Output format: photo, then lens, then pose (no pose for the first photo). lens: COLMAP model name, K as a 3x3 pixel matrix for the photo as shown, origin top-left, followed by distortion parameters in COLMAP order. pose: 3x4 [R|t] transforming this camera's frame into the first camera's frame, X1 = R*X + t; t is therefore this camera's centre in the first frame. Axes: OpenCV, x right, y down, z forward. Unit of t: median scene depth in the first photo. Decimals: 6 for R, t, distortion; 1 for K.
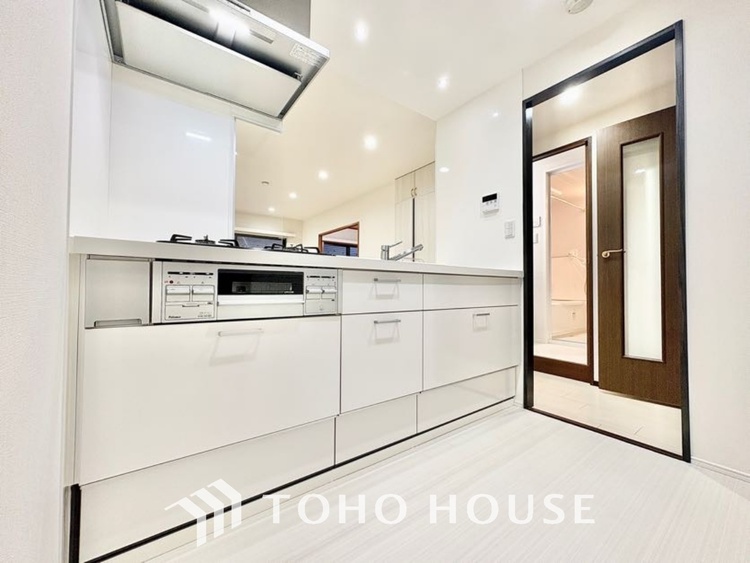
lens RADIAL K [[300.4, 0, 366.9], [0, 300.4, 282.6], [0, 0, 1]] dist [0.000978, 0.000561]
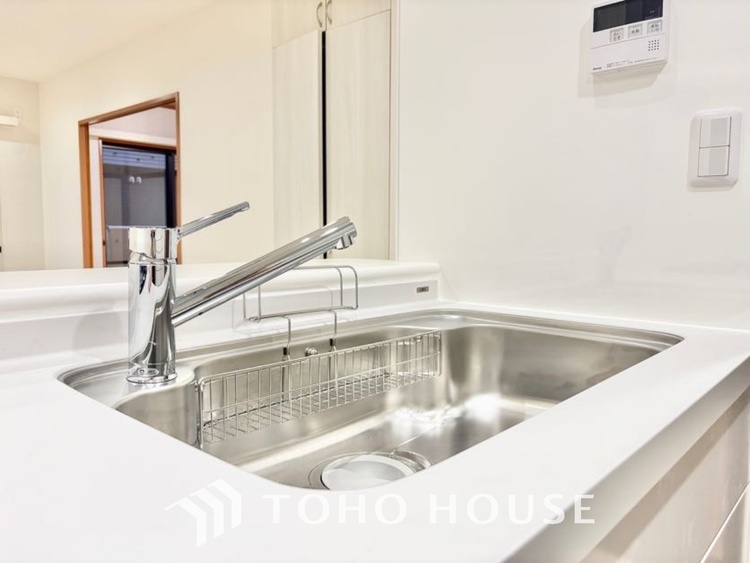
lens RADIAL K [[577.1, 0, 377.2], [0, 577.1, 282.4], [0, 0, 1]] dist [0.000292, 0.002181]
pose [[0.971790, -0.028521, 0.234118, 0.043468], [0.002425, 0.993817, 0.111005, -0.053423], [-0.235836, -0.107306, 0.965850, 0.262266]]
